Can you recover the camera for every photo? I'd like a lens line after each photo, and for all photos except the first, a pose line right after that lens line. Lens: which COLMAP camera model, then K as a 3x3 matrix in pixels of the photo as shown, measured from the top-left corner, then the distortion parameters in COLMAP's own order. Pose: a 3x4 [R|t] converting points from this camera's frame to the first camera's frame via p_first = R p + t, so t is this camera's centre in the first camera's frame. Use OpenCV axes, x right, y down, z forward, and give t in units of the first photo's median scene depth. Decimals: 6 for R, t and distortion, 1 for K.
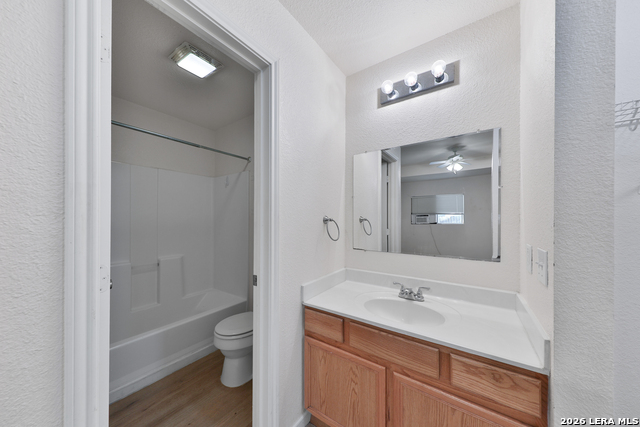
lens RADIAL K [[215.0, 0, 321.5], [0, 215.0, 220.0], [0, 0, 1]] dist [0.002958, -0.000237]
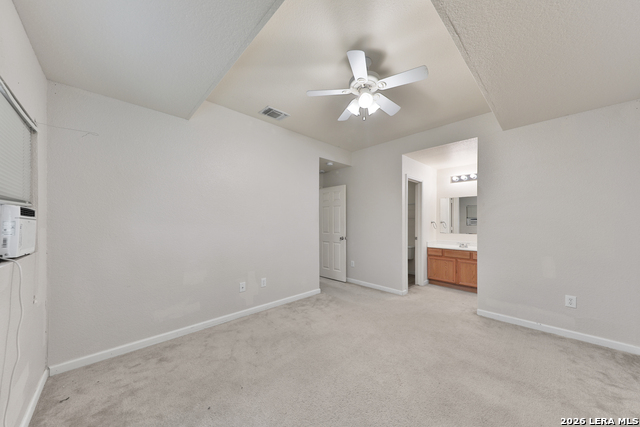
lens RADIAL K [[215.0, 0, 315.8], [0, 215.0, 222.7], [0, 0, 1]] dist [0.002958, -0.000237]
pose [[0.974774, -0.002172, -0.223183, -0.978703], [0.001798, 0.999997, -0.001879, 0.008482], [0.223186, 0.001430, 0.974775, -2.535587]]
